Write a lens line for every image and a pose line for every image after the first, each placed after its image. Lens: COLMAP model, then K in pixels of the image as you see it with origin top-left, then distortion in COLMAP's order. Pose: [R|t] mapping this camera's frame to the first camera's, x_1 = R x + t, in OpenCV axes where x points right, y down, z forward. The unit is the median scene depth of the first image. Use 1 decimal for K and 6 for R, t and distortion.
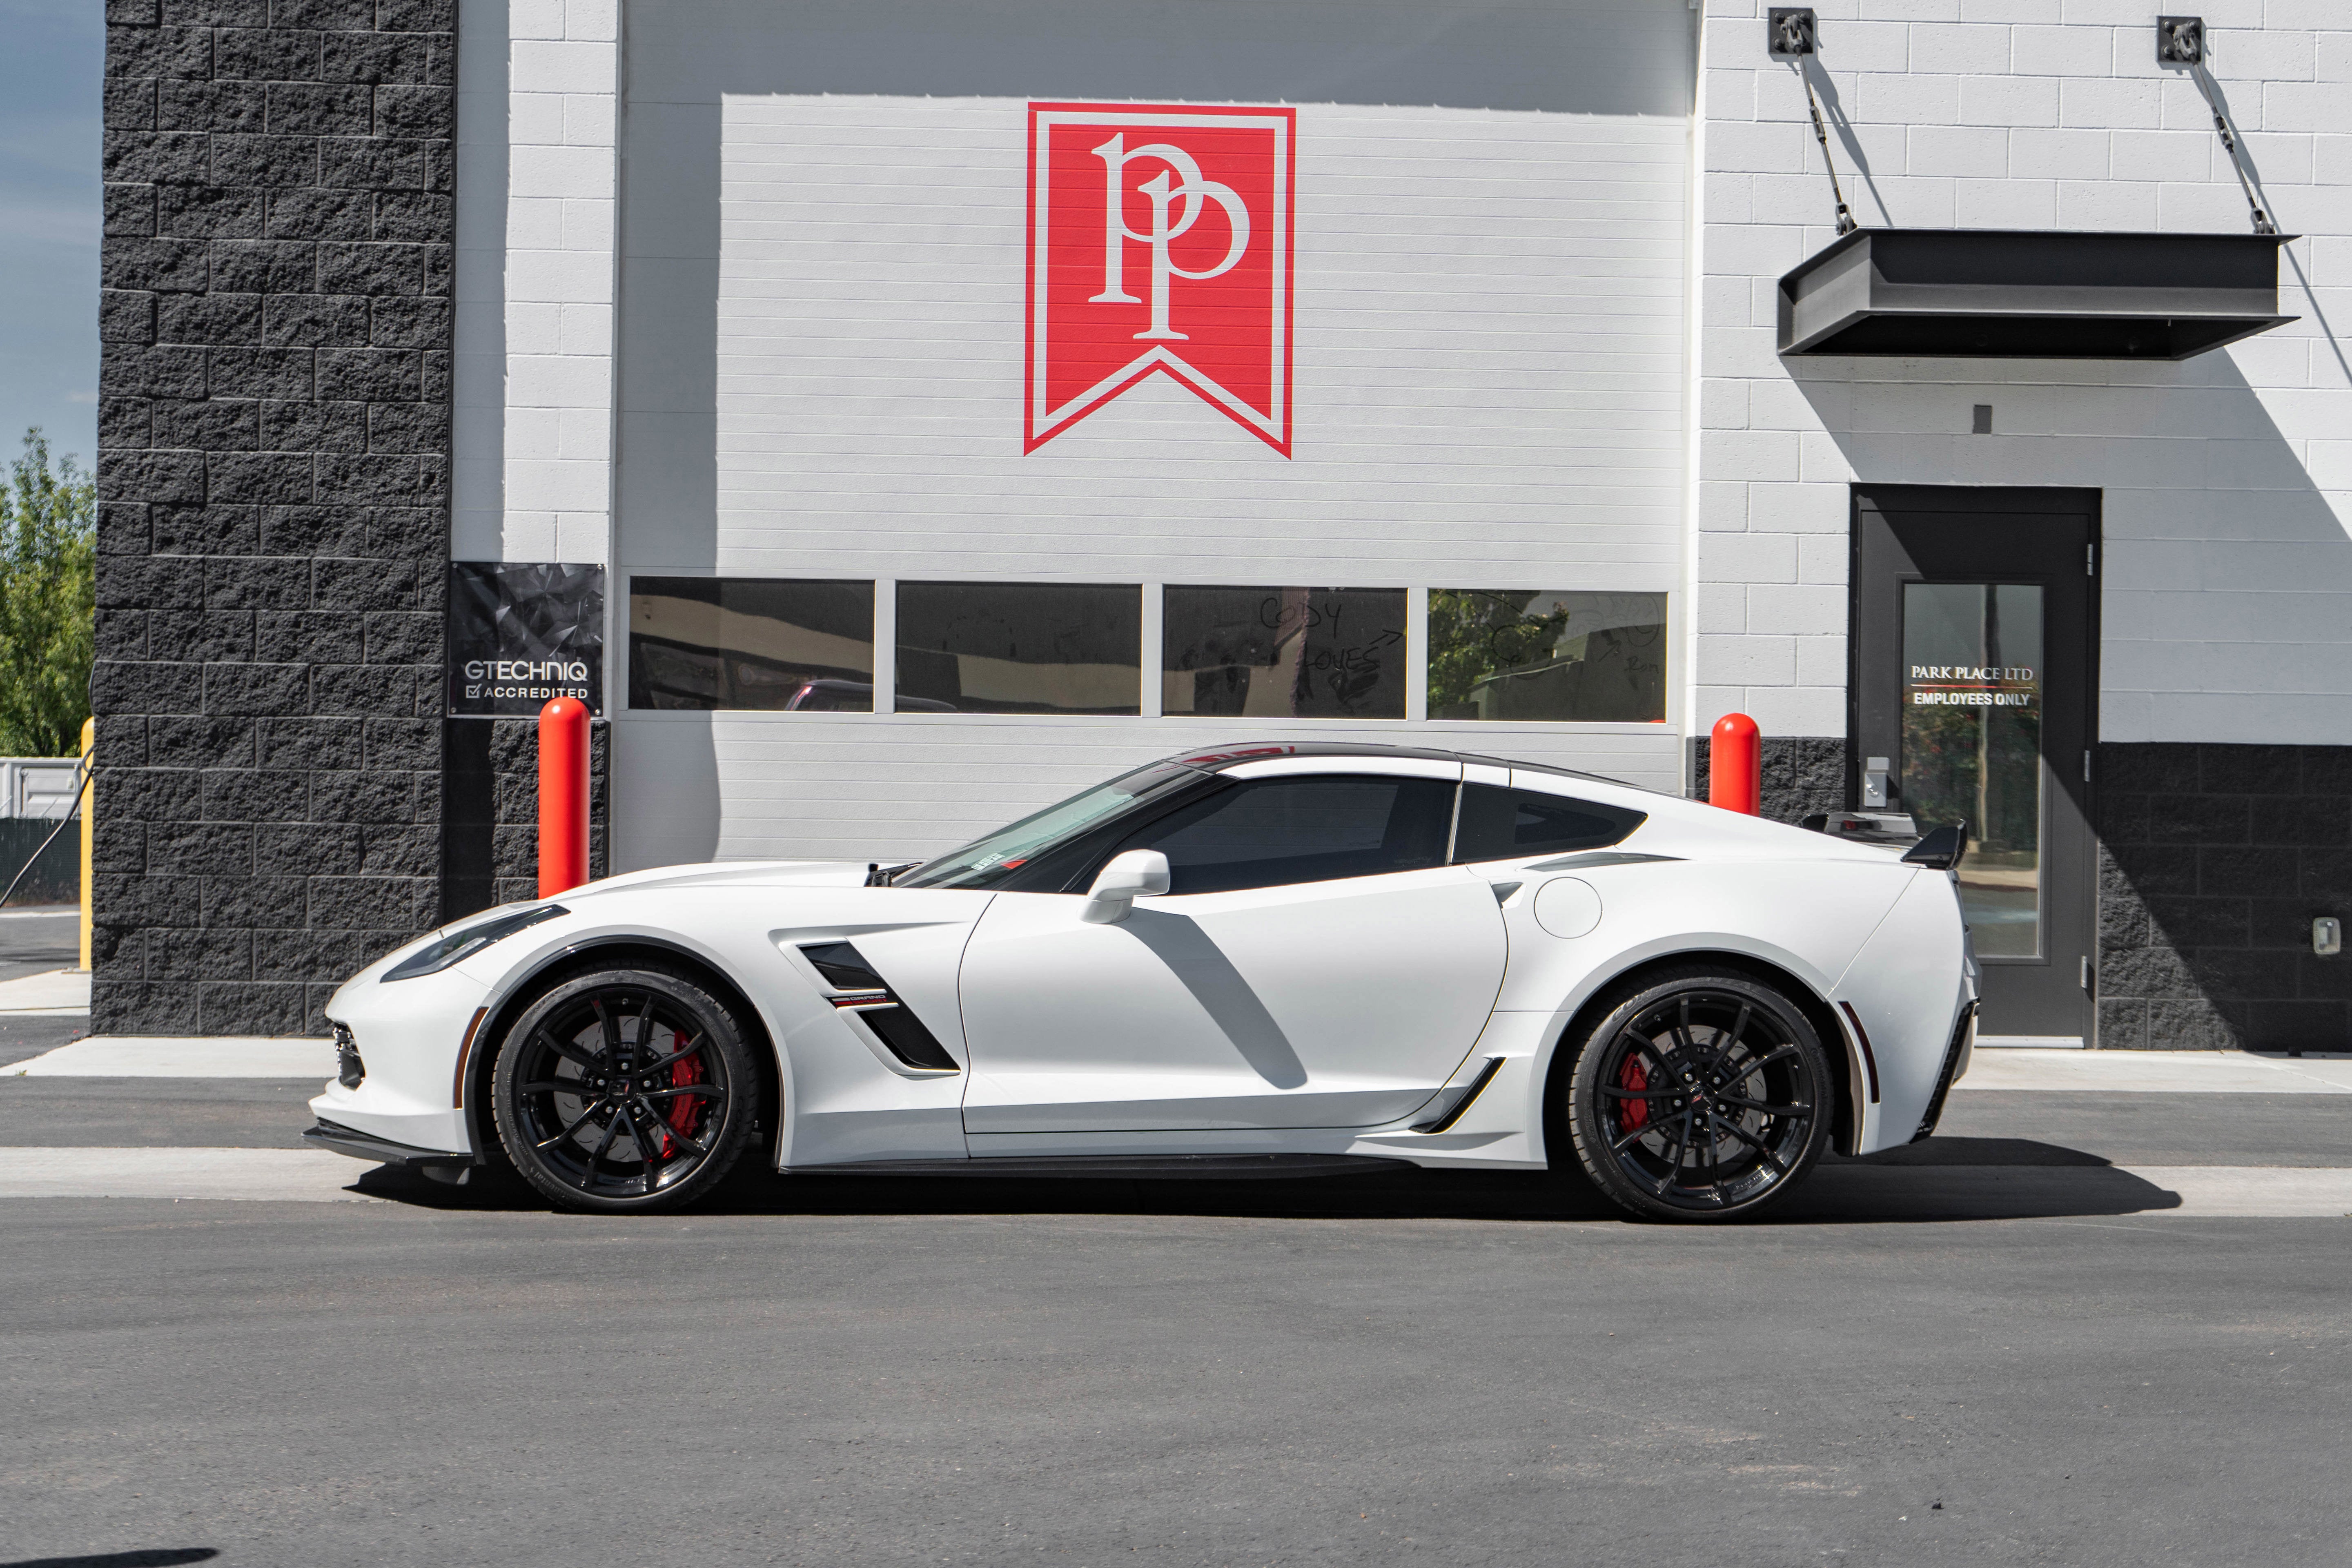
lens RADIAL K [[3570.0, 0, 1176.0], [0, 3570.0, 784.0], [0, 0, 1]] dist [0.016949, 0.054638]
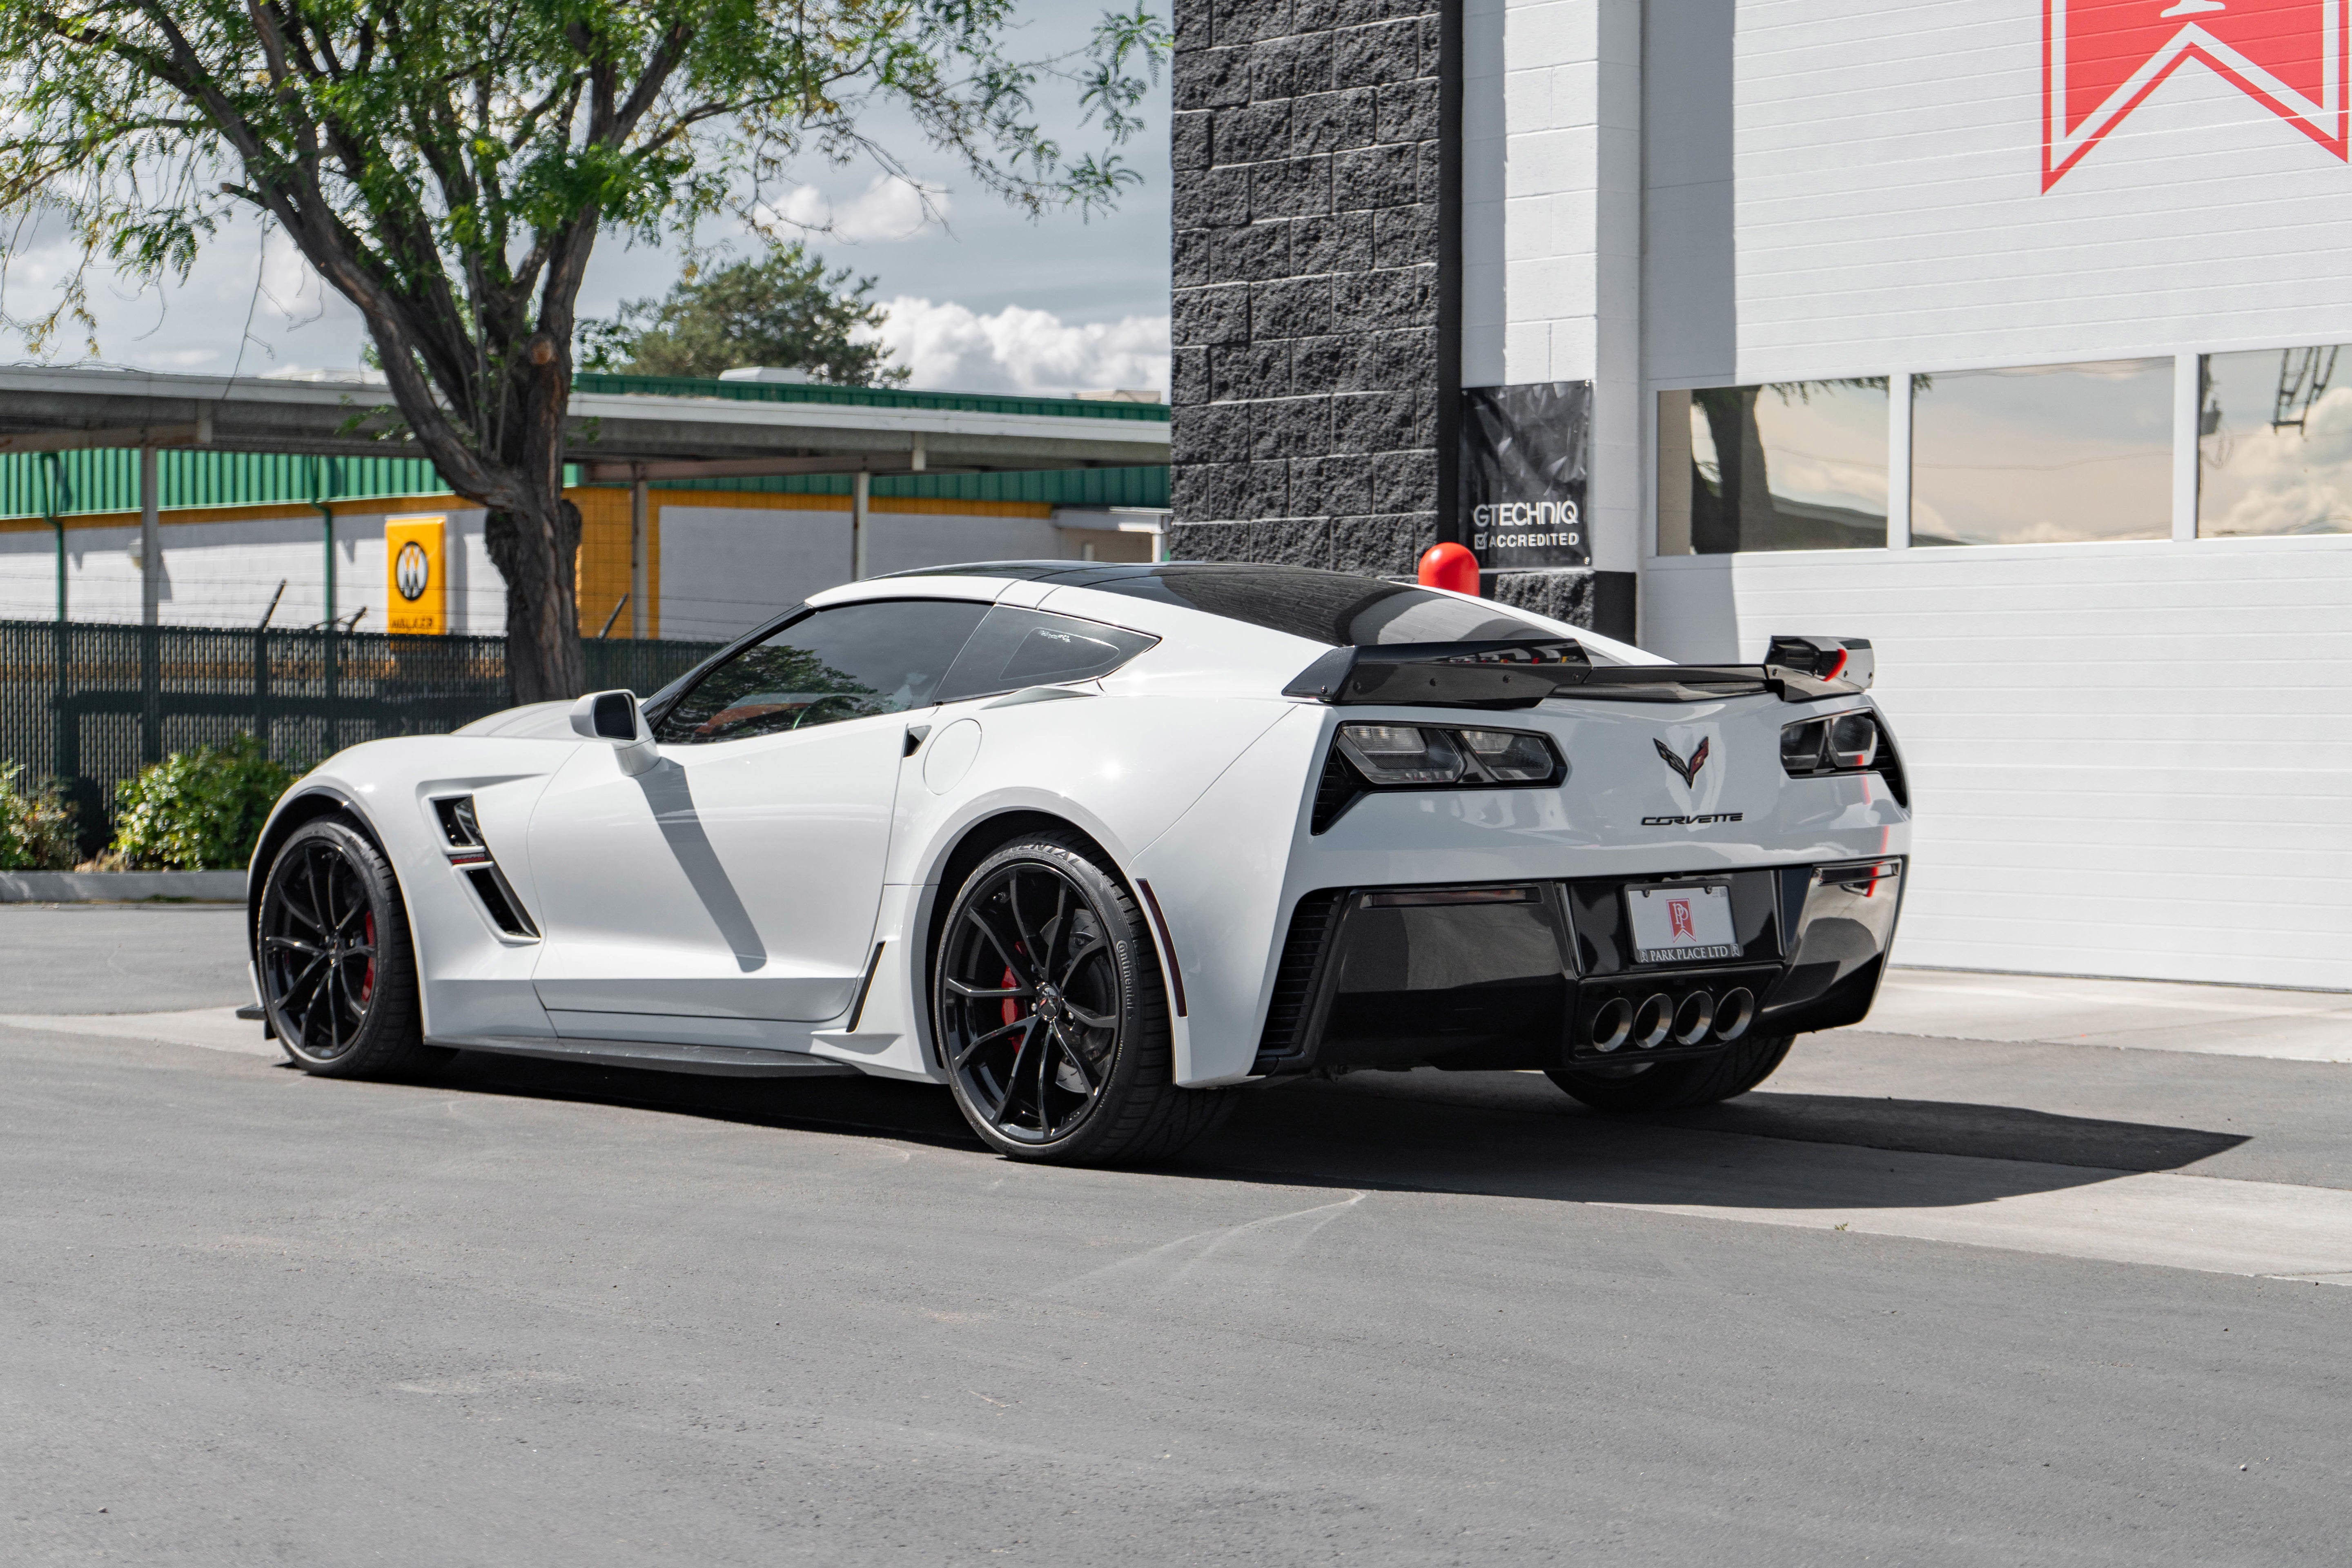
lens RADIAL K [[4750.3, 0, 1176.0], [0, 4750.3, 784.0], [0, 0, 1]] dist [0.042754, 0.170894]
pose [[0.619559, 0.002315, -0.784946, 0.643558], [0.007799, 0.999928, 0.009105, 0.020702], [0.784911, -0.011762, 0.619497, 0.251910]]
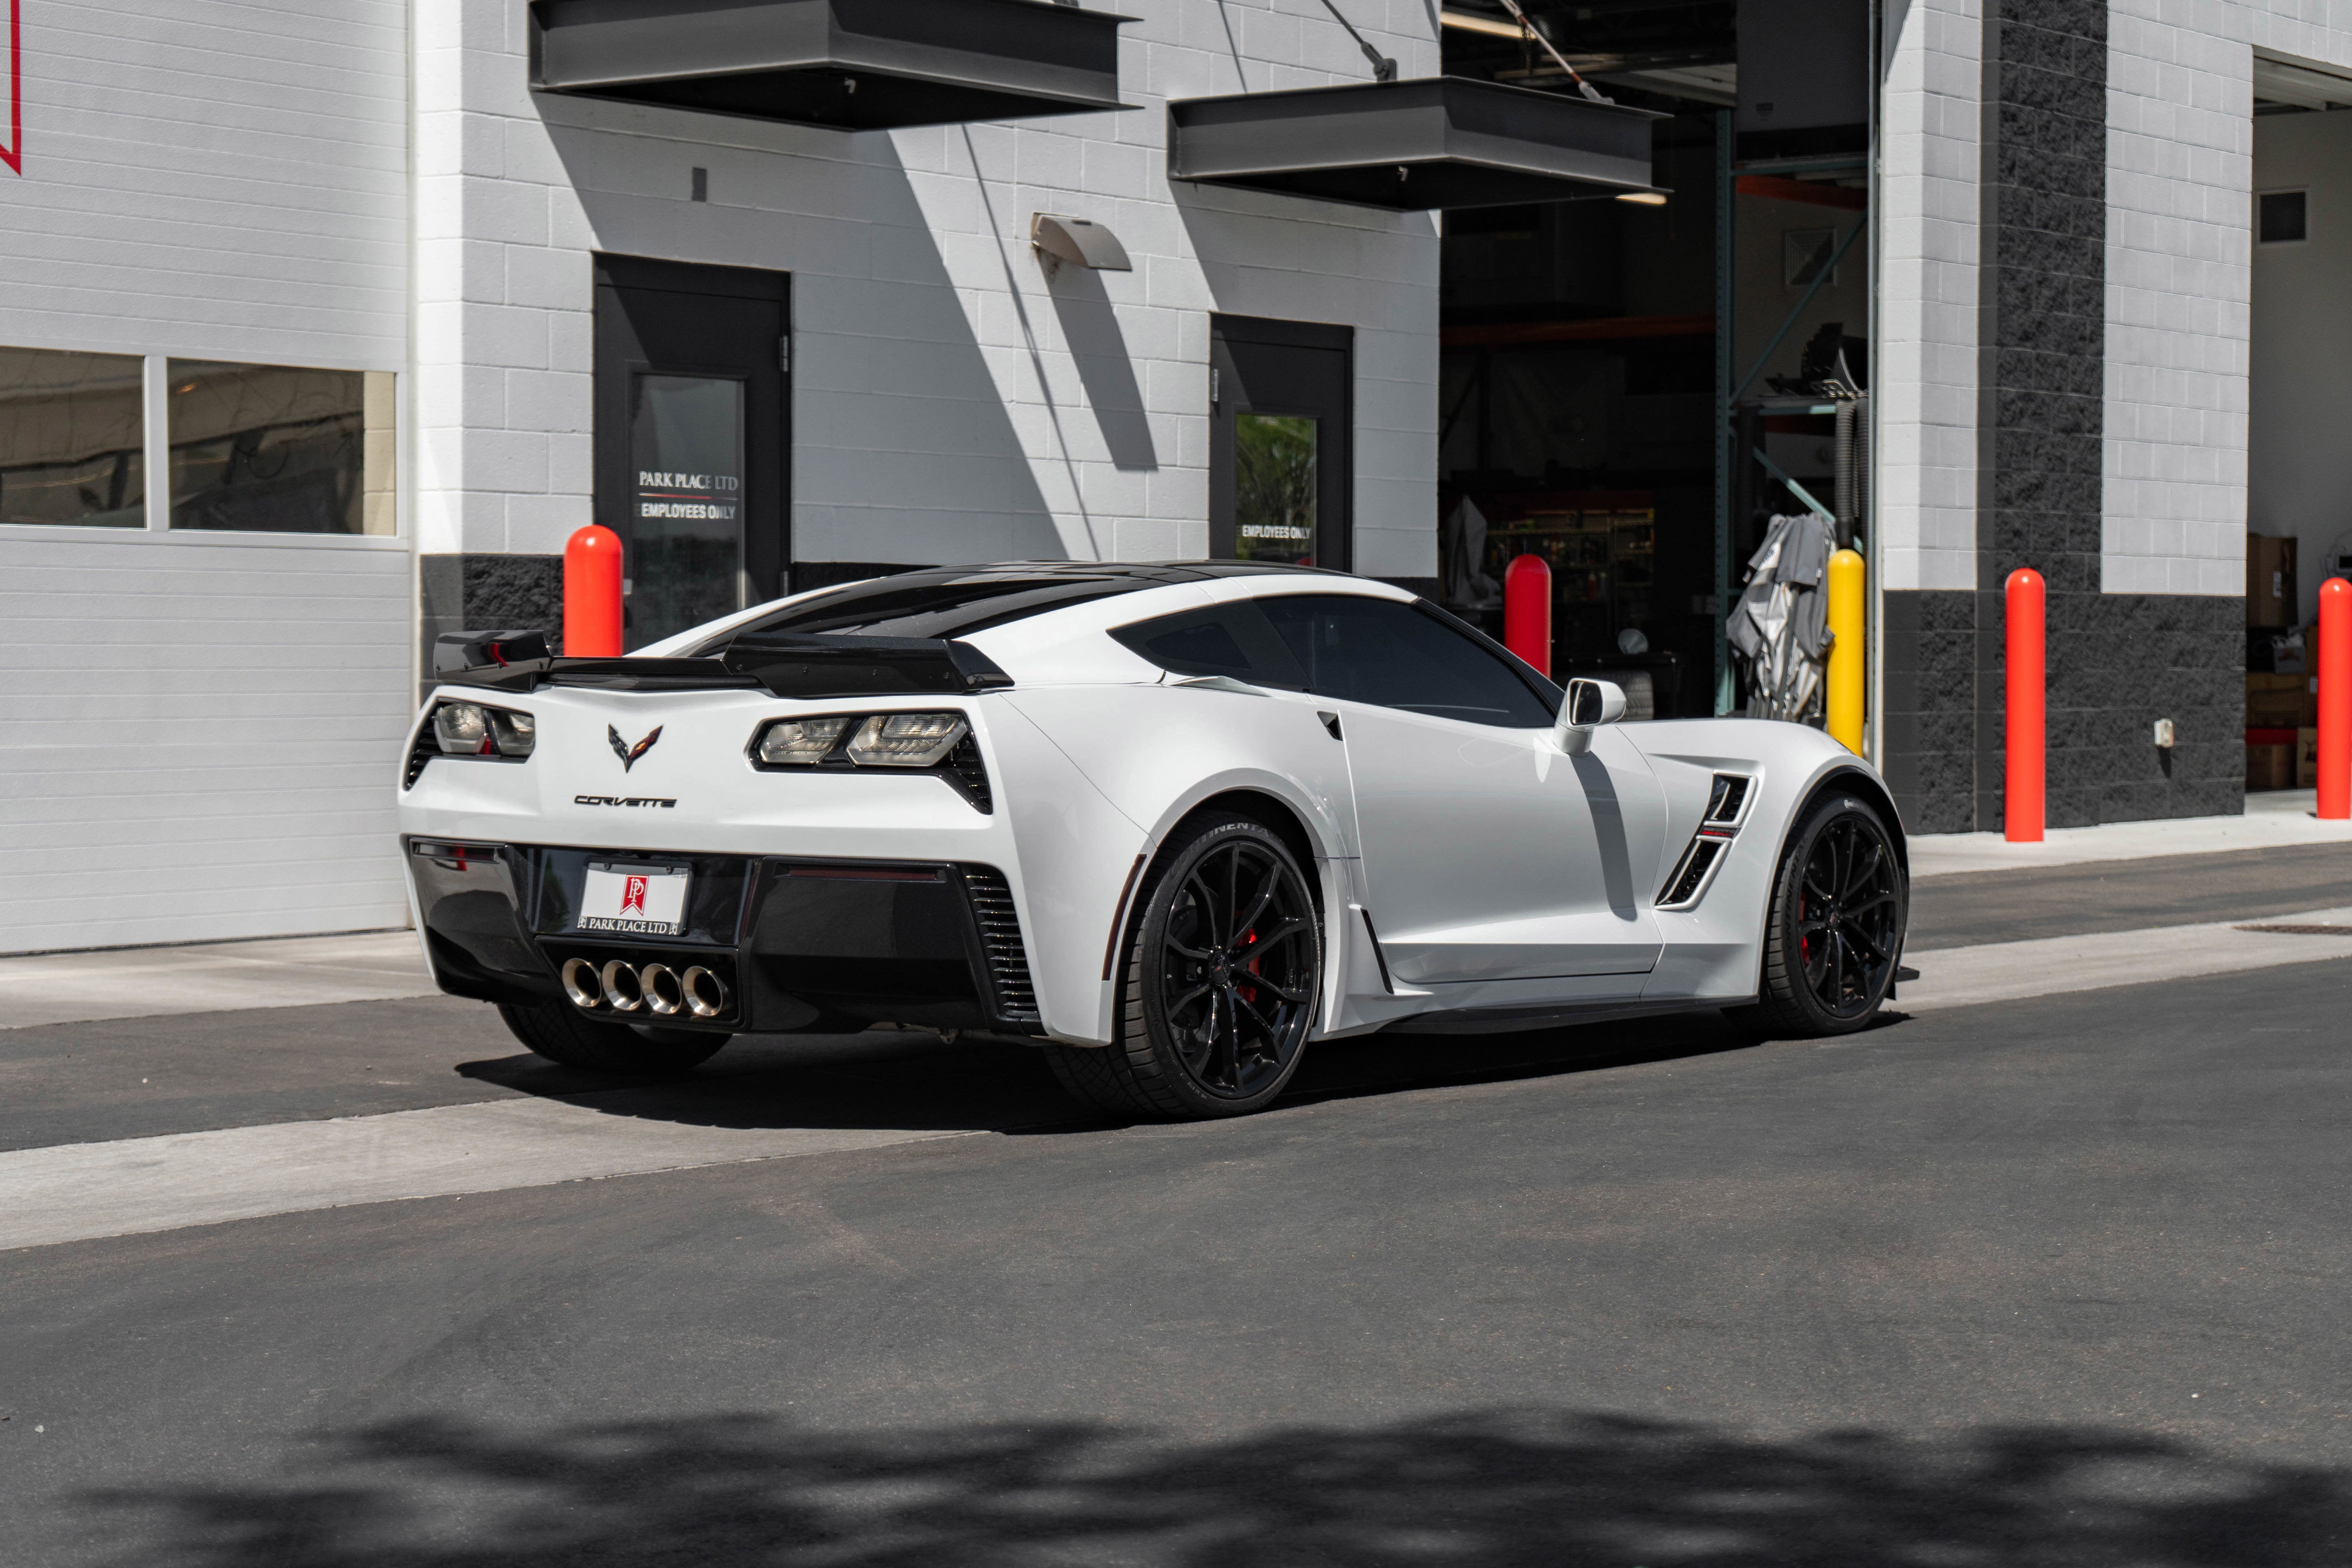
lens RADIAL K [[4756.0, 0, 1140.8], [0, 4756.0, 784.4], [0, 0, 1]] dist [0.110301, 0.254734]
pose [[0.640111, -0.034347, 0.767515, -0.609263], [0.007502, 0.999232, 0.038460, -0.001456], [-0.768246, -0.018861, 0.639877, 0.188484]]
